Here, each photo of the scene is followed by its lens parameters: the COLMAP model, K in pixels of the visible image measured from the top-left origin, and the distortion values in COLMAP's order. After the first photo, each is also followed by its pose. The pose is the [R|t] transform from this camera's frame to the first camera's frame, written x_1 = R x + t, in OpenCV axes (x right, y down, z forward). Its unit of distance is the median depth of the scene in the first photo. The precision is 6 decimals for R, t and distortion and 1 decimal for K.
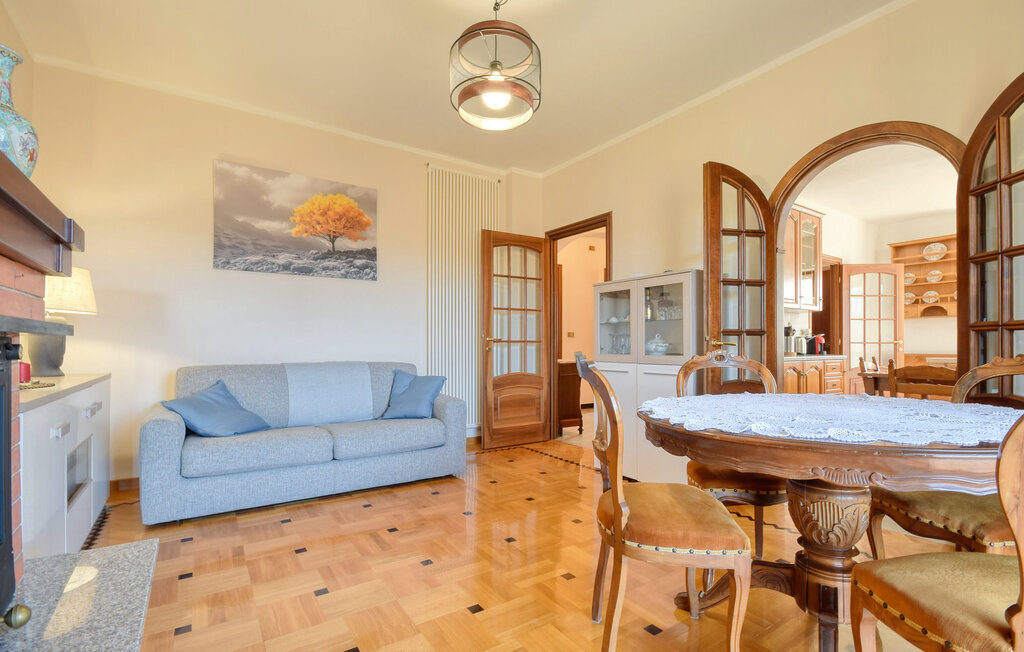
lens RADIAL K [[473.9, 0, 514.5], [0, 473.9, 351.9], [0, 0, 1]] dist [-0.000608, -0.000587]
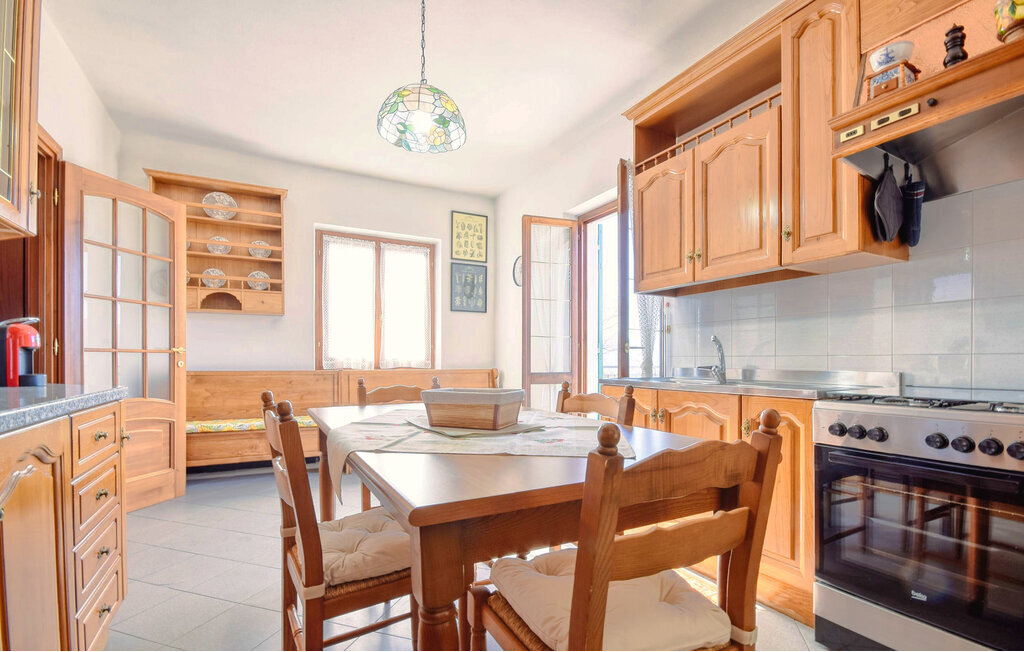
lens RADIAL K [[473.9, 0, 514.5], [0, 473.9, 351.9], [0, 0, 1]] dist [-0.000608, -0.000587]
pose [[0.115753, 0.015884, 0.993151, 0.329031], [0.011071, 0.999789, -0.017280, -0.005837], [-0.993216, 0.012996, 0.115552, 0.561714]]
